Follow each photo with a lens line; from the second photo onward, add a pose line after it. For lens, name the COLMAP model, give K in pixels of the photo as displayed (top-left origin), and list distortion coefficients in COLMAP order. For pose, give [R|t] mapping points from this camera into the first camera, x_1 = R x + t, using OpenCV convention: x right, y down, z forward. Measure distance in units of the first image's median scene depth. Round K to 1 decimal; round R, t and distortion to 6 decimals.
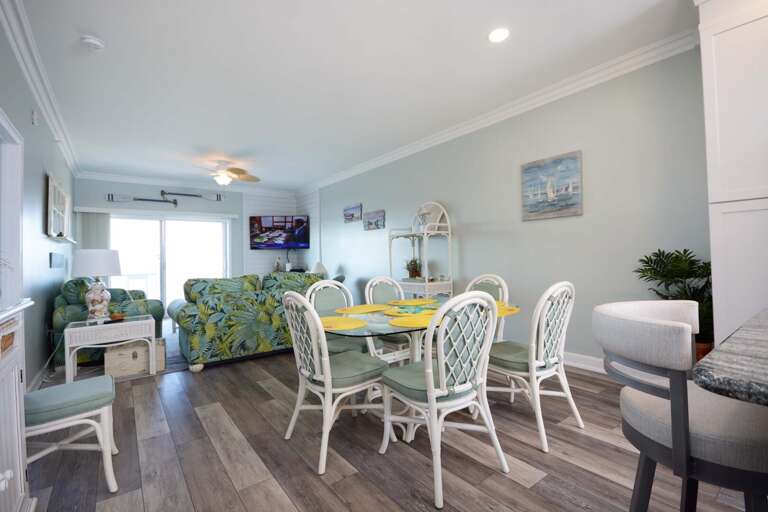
lens RADIAL K [[350.3, 0, 383.7], [0, 350.3, 254.4], [0, 0, 1]] dist [0.003160, -0.002608]
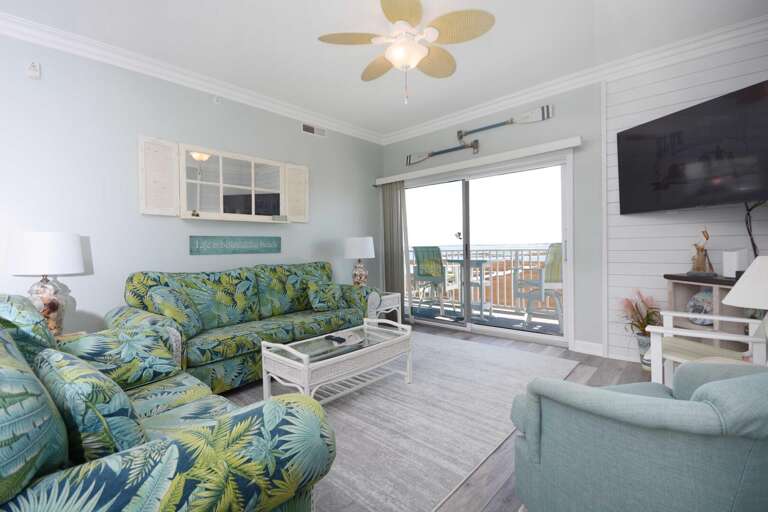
lens RADIAL K [[350.3, 0, 384.1], [0, 350.3, 245.2], [0, 0, 1]] dist [0.003160, -0.002608]
pose [[0.190285, 0.013041, -0.981642, -0.037727], [0.023327, 0.999569, 0.017801, 0.009796], [0.981452, -0.026286, 0.189899, 0.832547]]
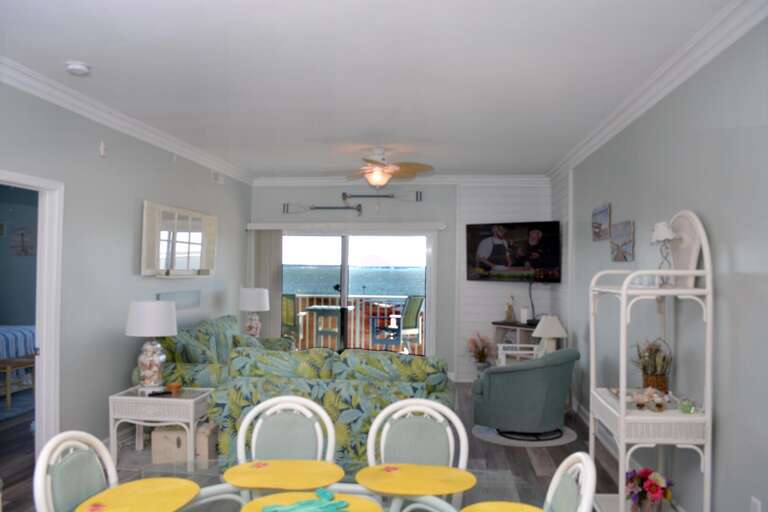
lens RADIAL K [[613.1, 0, 383.4], [0, 613.1, 257.2], [0, 0, 1]] dist [-0.086956, -0.001607]
pose [[0.735336, 0.019741, -0.677415, 0.273248], [-0.021223, 0.999756, 0.006097, -0.072135], [0.677370, 0.009894, 0.735576, 0.189751]]
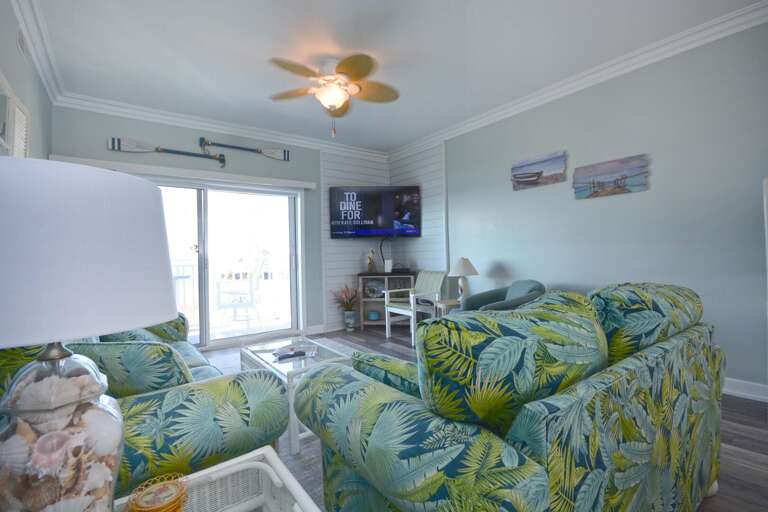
lens RADIAL K [[350.3, 0, 385.9], [0, 350.3, 251.3], [0, 0, 1]] dist [0.003160, -0.002608]
pose [[0.999980, 0.001488, -0.006147, -0.350189], [-0.001508, 0.999994, -0.003145, 0.014582], [0.006143, 0.003154, 0.999976, 0.450684]]
